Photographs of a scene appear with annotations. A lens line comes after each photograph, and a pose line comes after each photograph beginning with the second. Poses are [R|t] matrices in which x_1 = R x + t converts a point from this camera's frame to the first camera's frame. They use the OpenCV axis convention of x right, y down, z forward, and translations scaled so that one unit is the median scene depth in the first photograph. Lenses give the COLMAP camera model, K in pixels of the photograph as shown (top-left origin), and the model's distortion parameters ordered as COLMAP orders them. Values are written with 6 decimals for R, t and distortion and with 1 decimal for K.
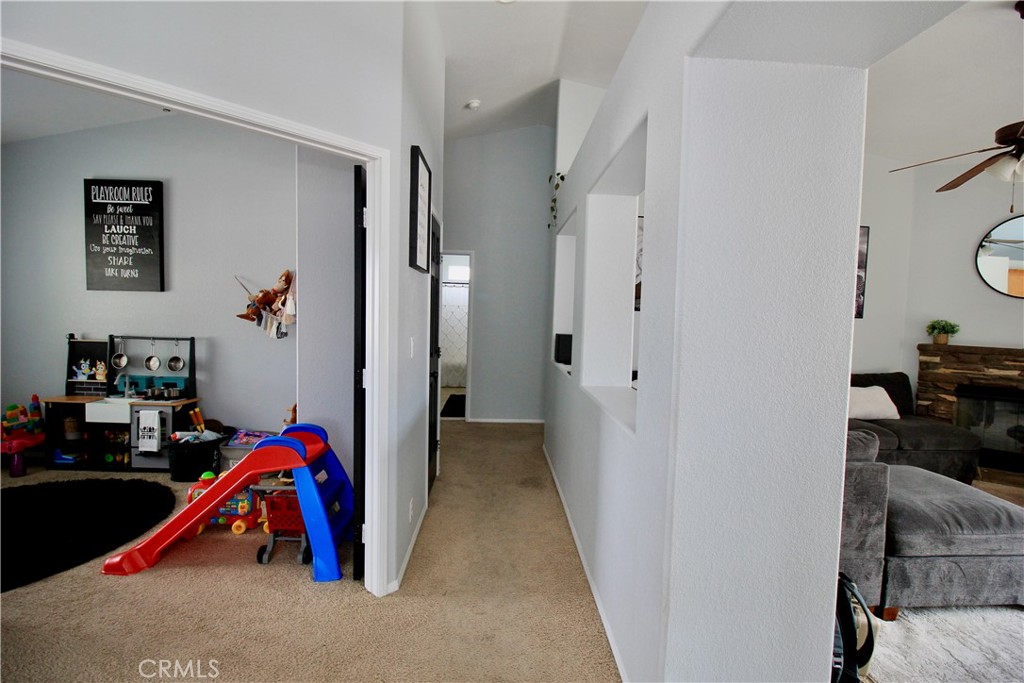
lens RADIAL K [[475.6, 0, 515.9], [0, 475.6, 337.7], [0, 0, 1]] dist [-0.003705, -0.011473]
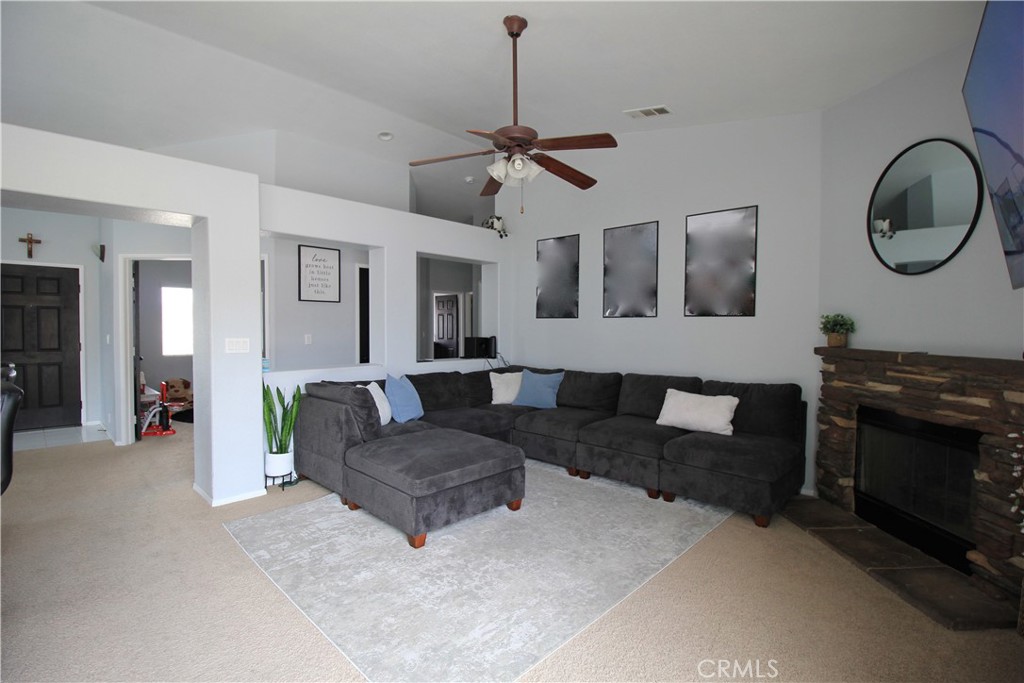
lens RADIAL K [[475.6, 0, 520.3], [0, 475.6, 338.6], [0, 0, 1]] dist [-0.003705, -0.011473]
pose [[0.689937, -0.008257, -0.723822, 1.279996], [-0.021229, 0.999274, -0.031635, 0.040136], [0.723558, 0.037192, 0.689261, 0.163143]]
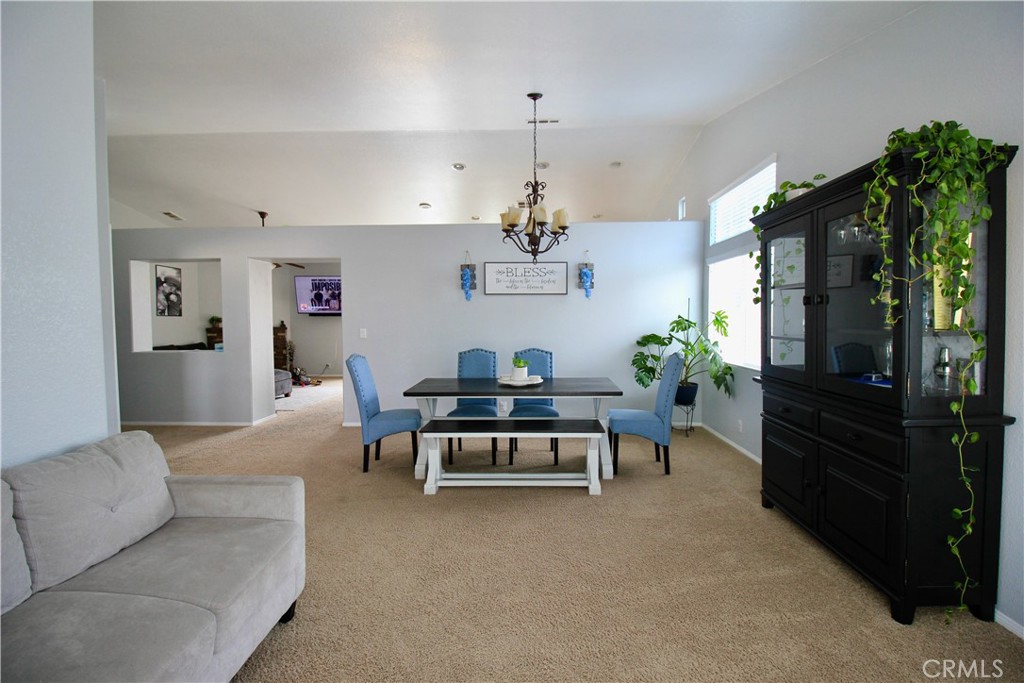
lens RADIAL K [[475.6, 0, 513.5], [0, 475.6, 336.7], [0, 0, 1]] dist [-0.003705, -0.011473]
pose [[0.087797, -0.065775, 0.993964, -1.304394], [0.067614, 0.995910, 0.059931, 0.021590], [-0.993841, 0.061944, 0.091885, -0.623916]]
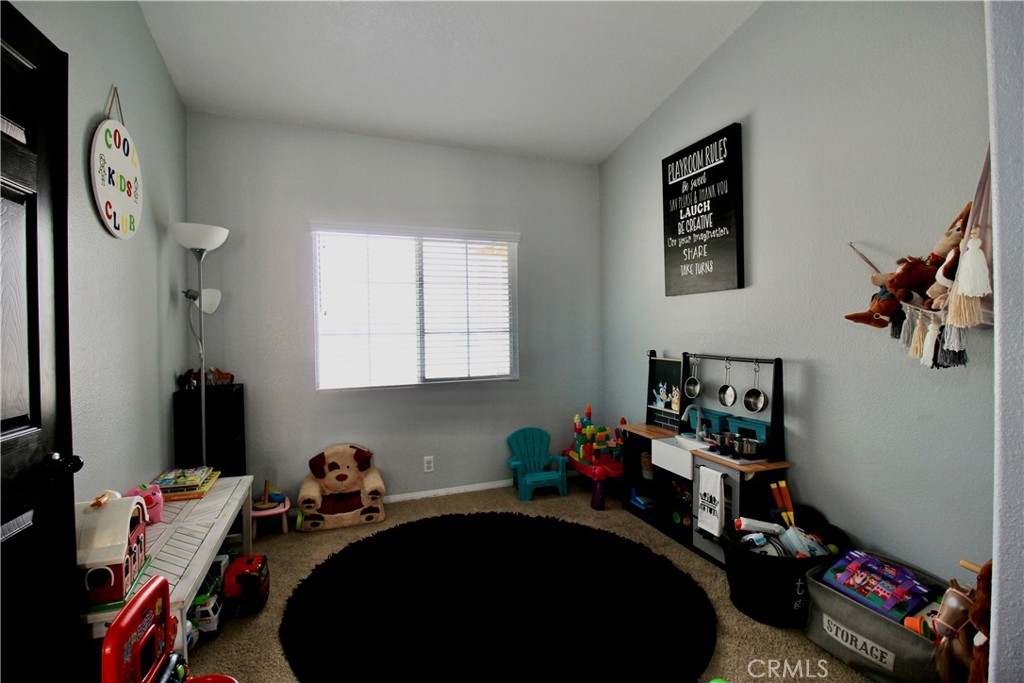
lens RADIAL K [[475.6, 0, 519.4], [0, 475.6, 334.6], [0, 0, 1]] dist [-0.003705, -0.011473]
pose [[0.326362, -0.020821, -0.945015, -0.226950], [-0.026868, 0.999149, -0.031293, -0.003594], [0.944863, 0.035604, 0.325525, 0.502862]]
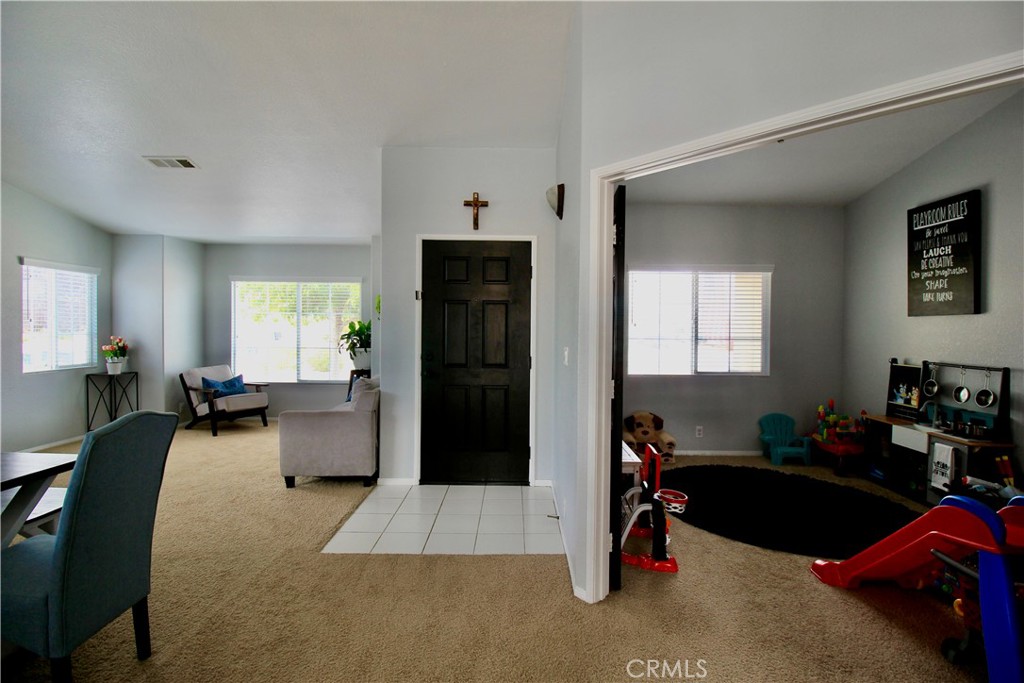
lens RADIAL K [[475.6, 0, 516.9], [0, 475.6, 336.3], [0, 0, 1]] dist [-0.003705, -0.011473]
pose [[-0.048247, -0.012564, -0.998756, 0.162104], [-0.061153, 0.998082, -0.009602, 0.004301], [0.996962, 0.060613, -0.048922, 0.199627]]
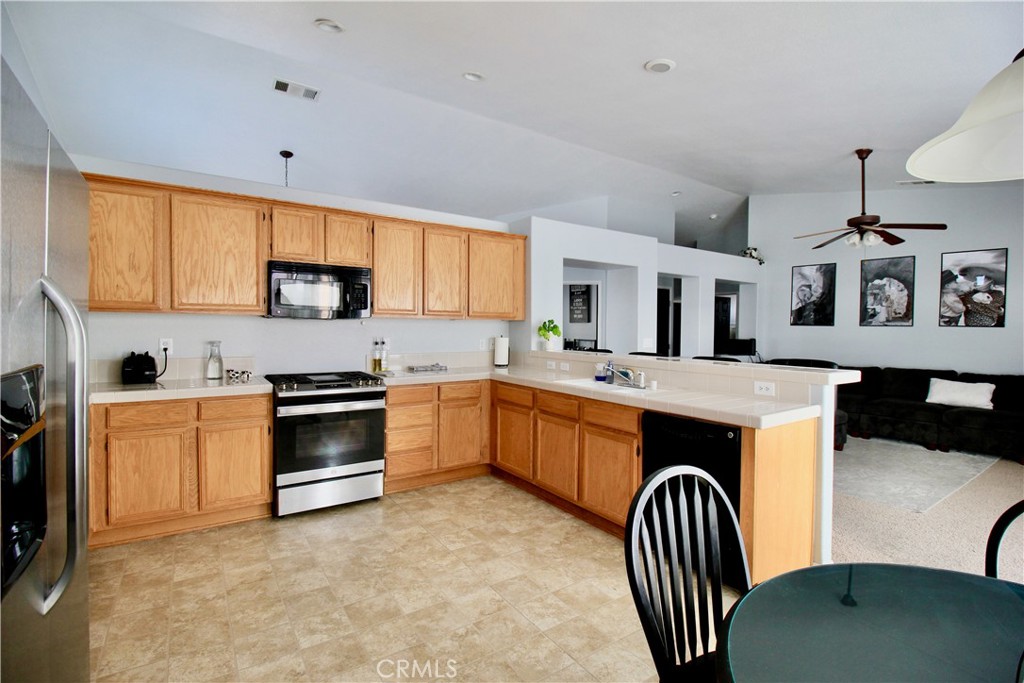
lens RADIAL K [[475.6, 0, 517.6], [0, 475.6, 337.1], [0, 0, 1]] dist [-0.003705, -0.011473]
pose [[0.531727, -0.004208, -0.846906, 1.300316], [-0.039083, 0.998800, -0.029501, 0.077306], [0.846014, 0.048786, 0.530924, -0.743592]]
